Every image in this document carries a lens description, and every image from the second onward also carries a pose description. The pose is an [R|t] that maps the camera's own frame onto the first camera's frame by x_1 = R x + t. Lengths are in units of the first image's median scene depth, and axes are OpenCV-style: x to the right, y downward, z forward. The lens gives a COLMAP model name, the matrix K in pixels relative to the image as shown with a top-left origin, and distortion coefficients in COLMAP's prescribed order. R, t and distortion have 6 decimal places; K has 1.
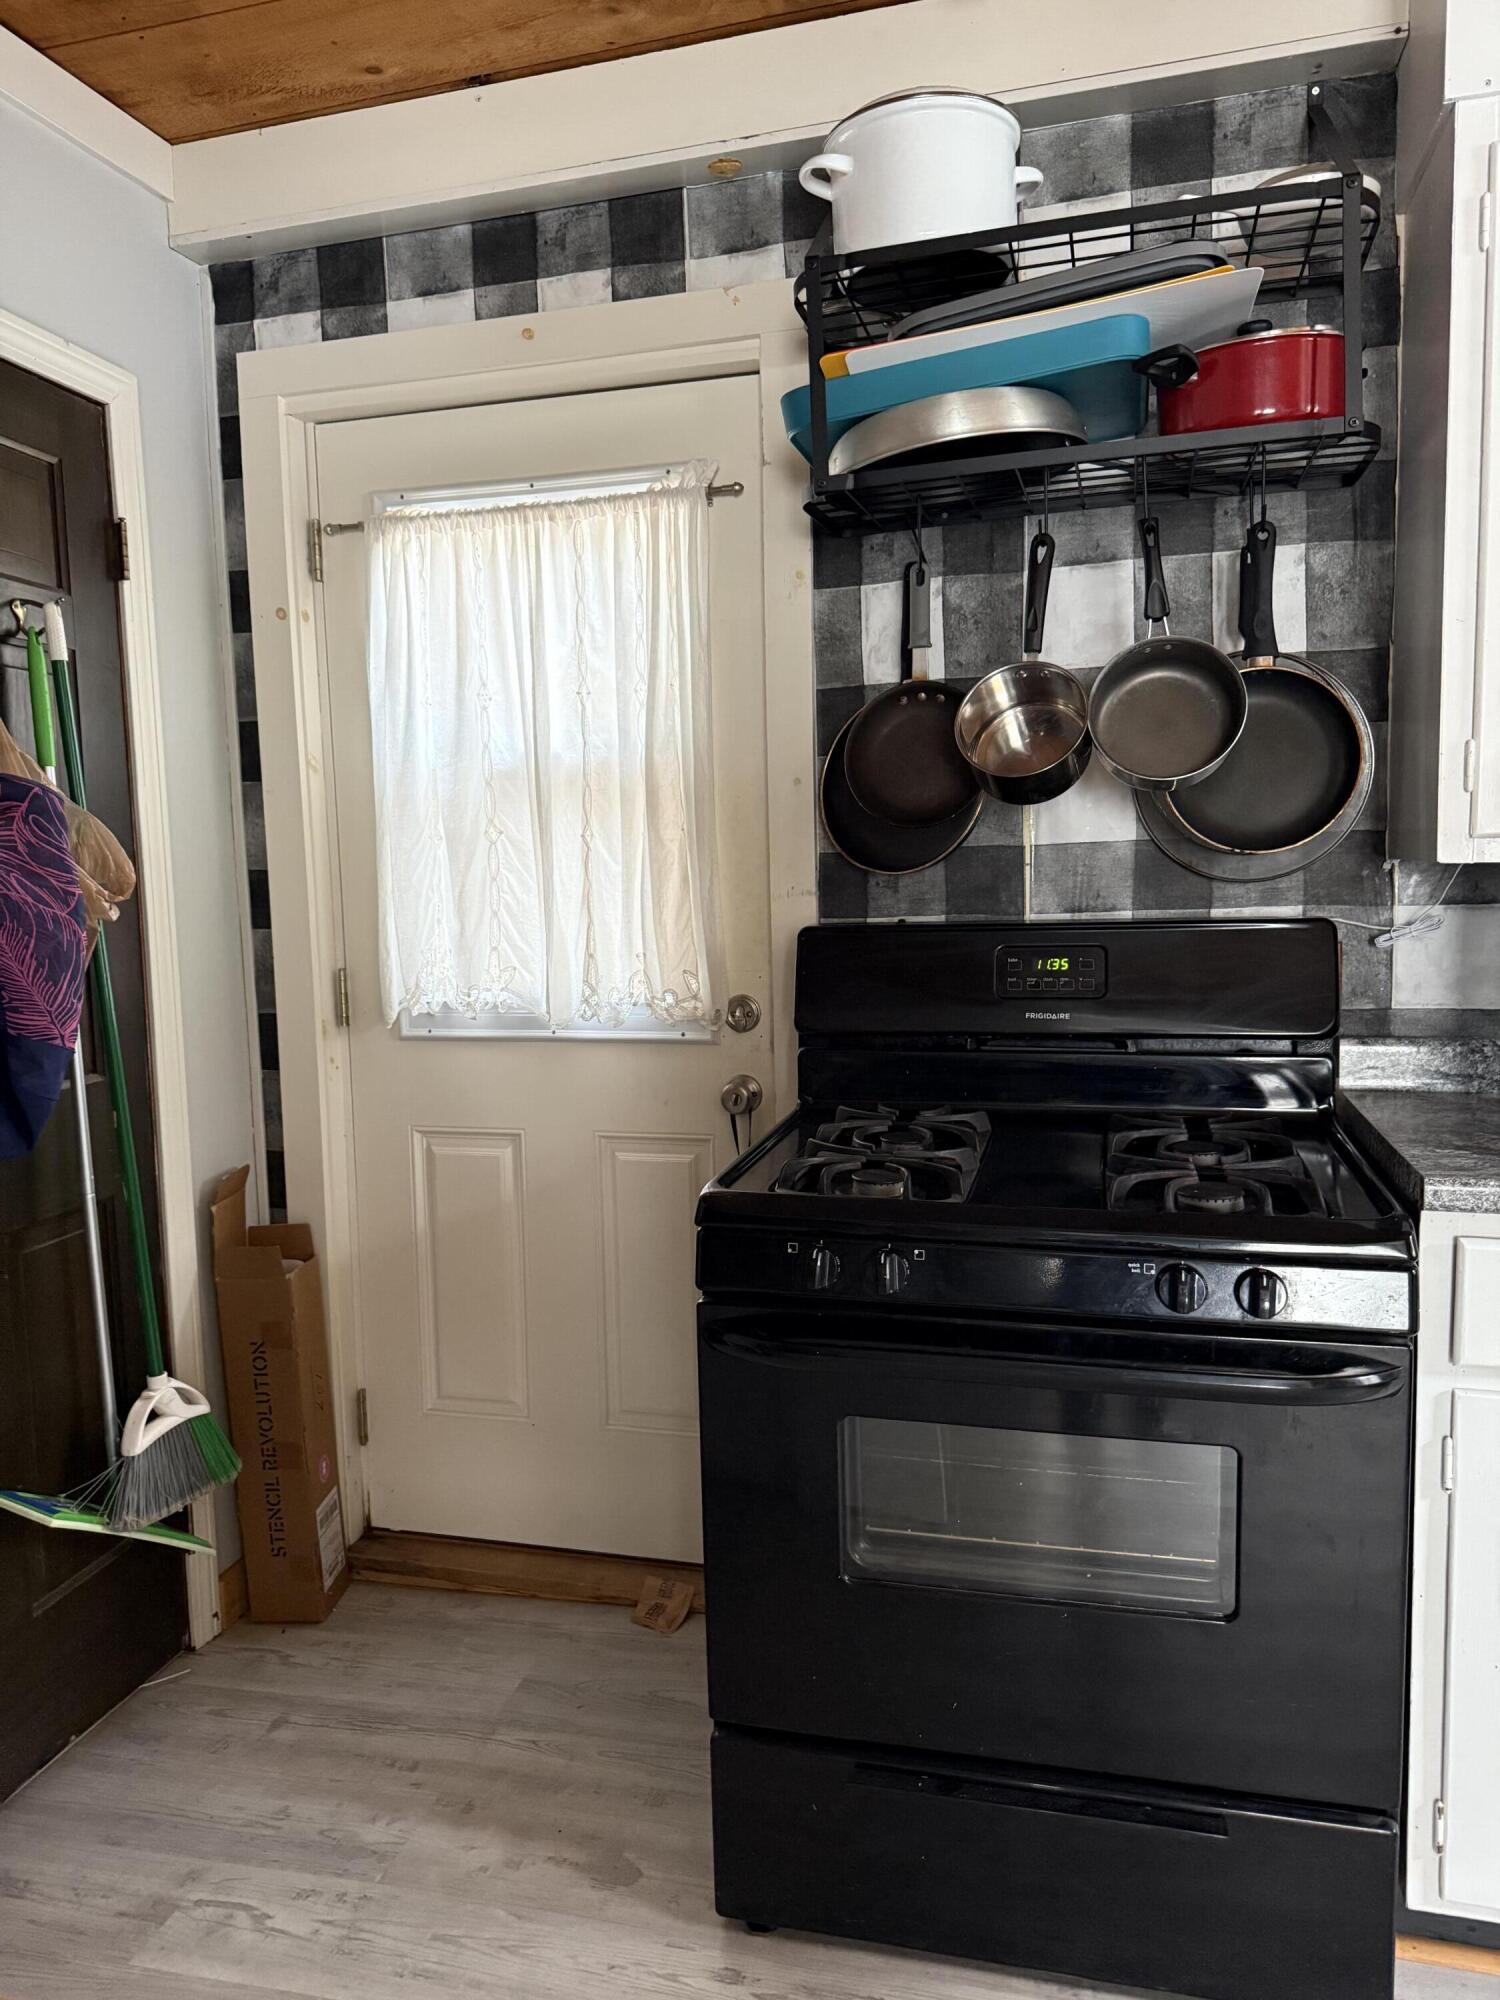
lens RADIAL K [[1400.7, 0, 747.1], [0, 1400.7, 1007.5], [0, 0, 1]] dist [0.048843, -0.066015]
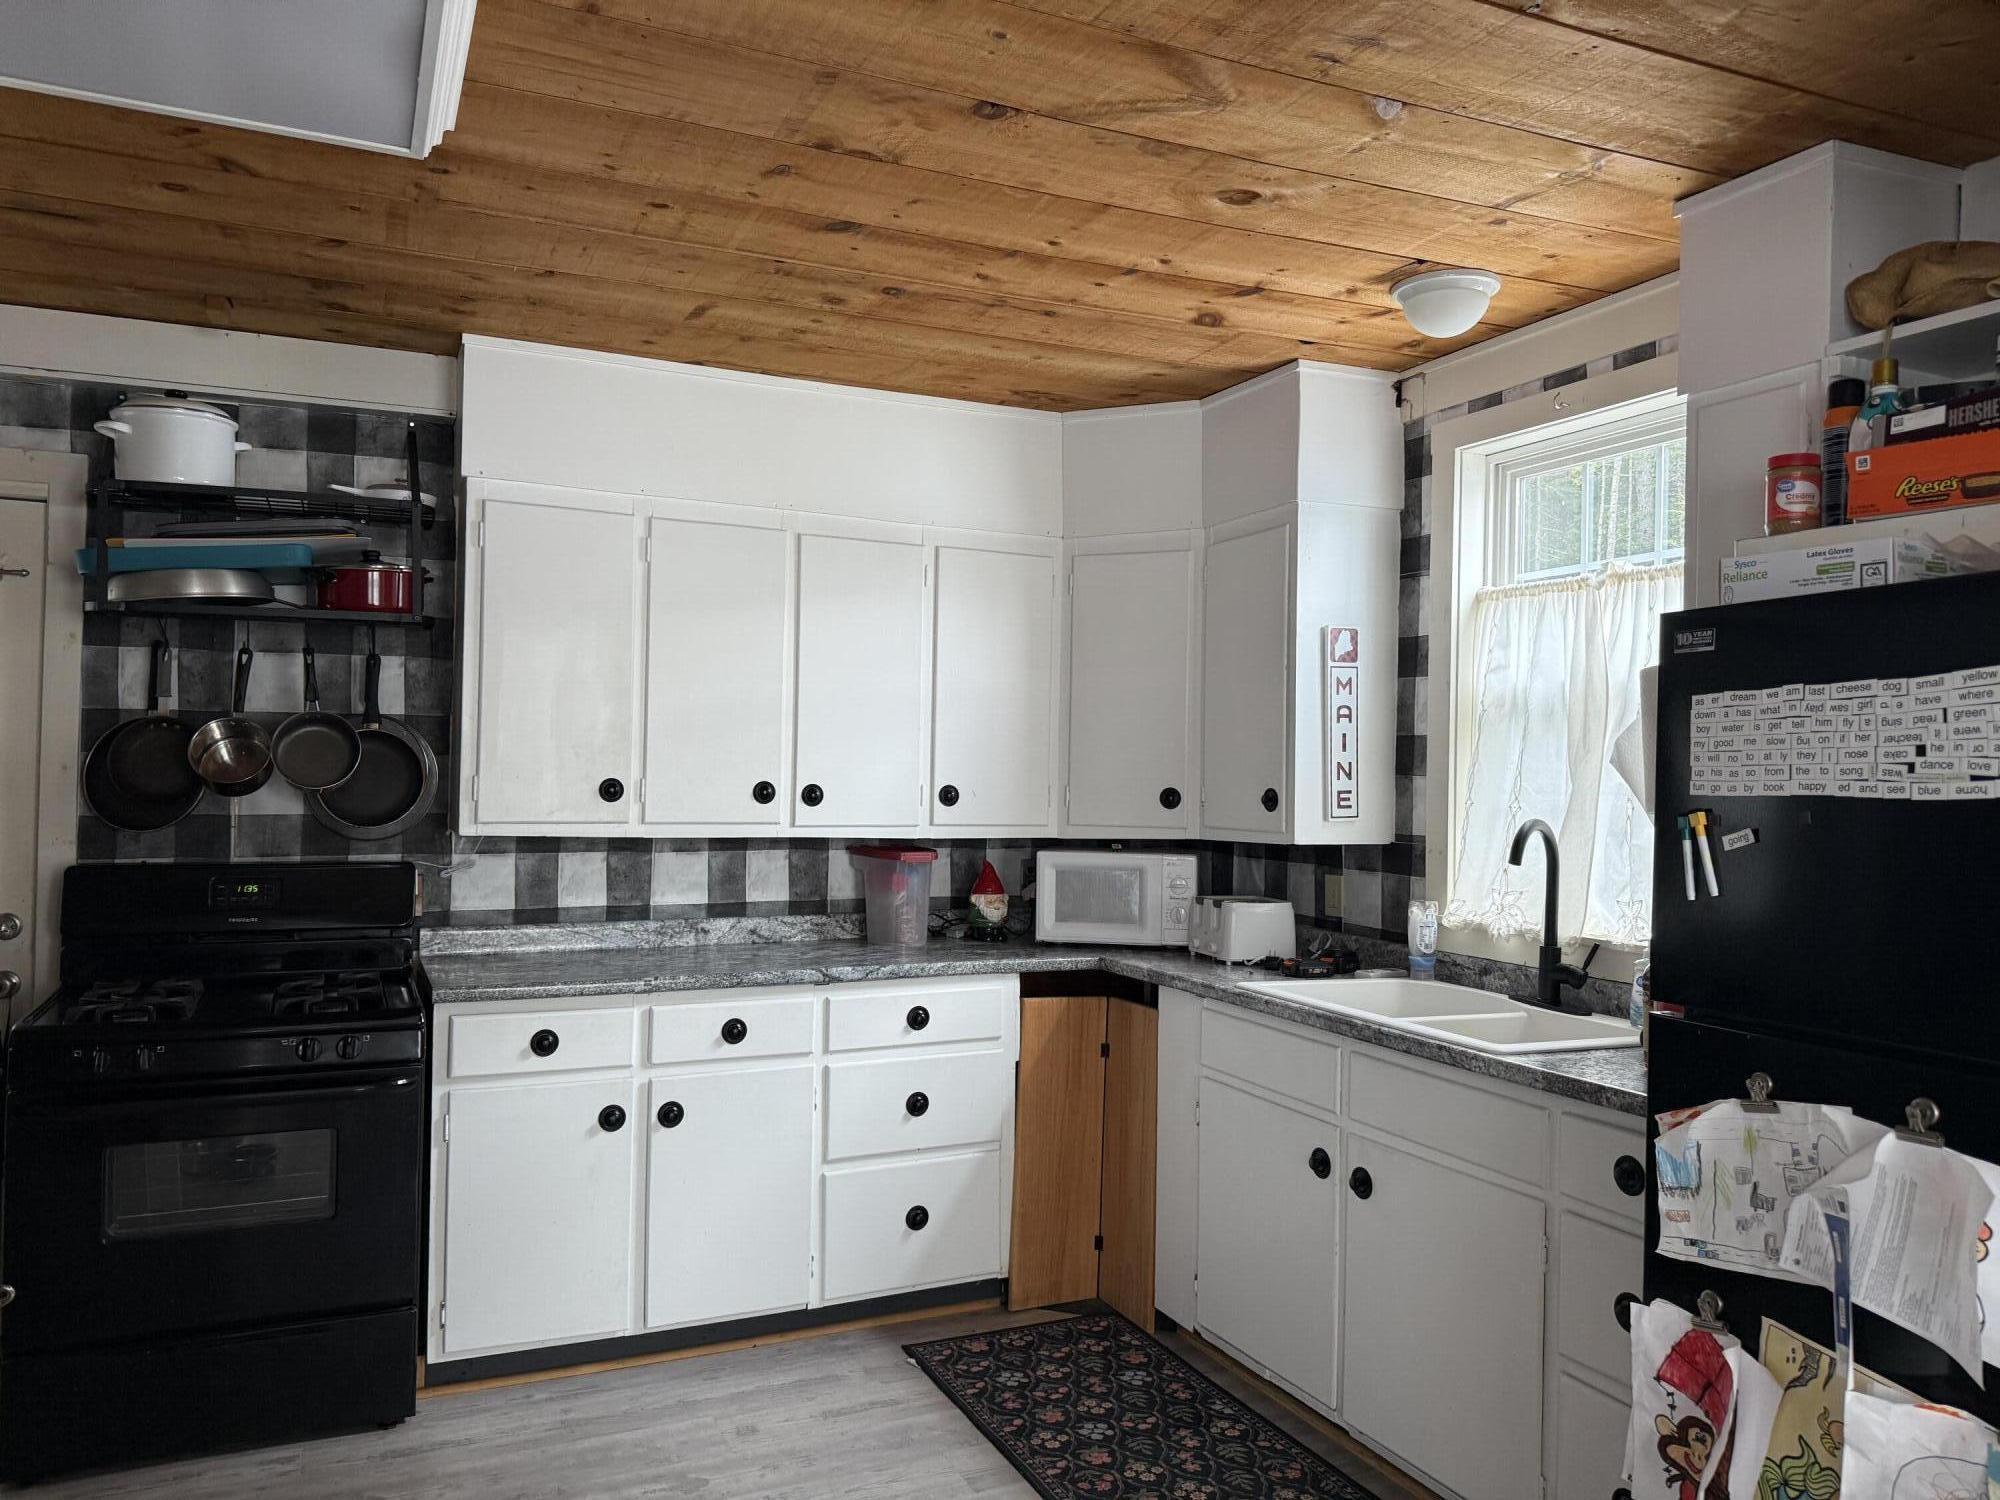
lens RADIAL K [[1400.7, 0, 954.5], [0, 1400.7, 759.0], [0, 0, 1]] dist [0.048843, -0.066015]
pose [[0.786406, 0.043552, 0.616173, -0.163010], [0.028614, 0.993872, -0.106768, 0.019185], [-0.617047, 0.101594, 0.780341, -0.846084]]
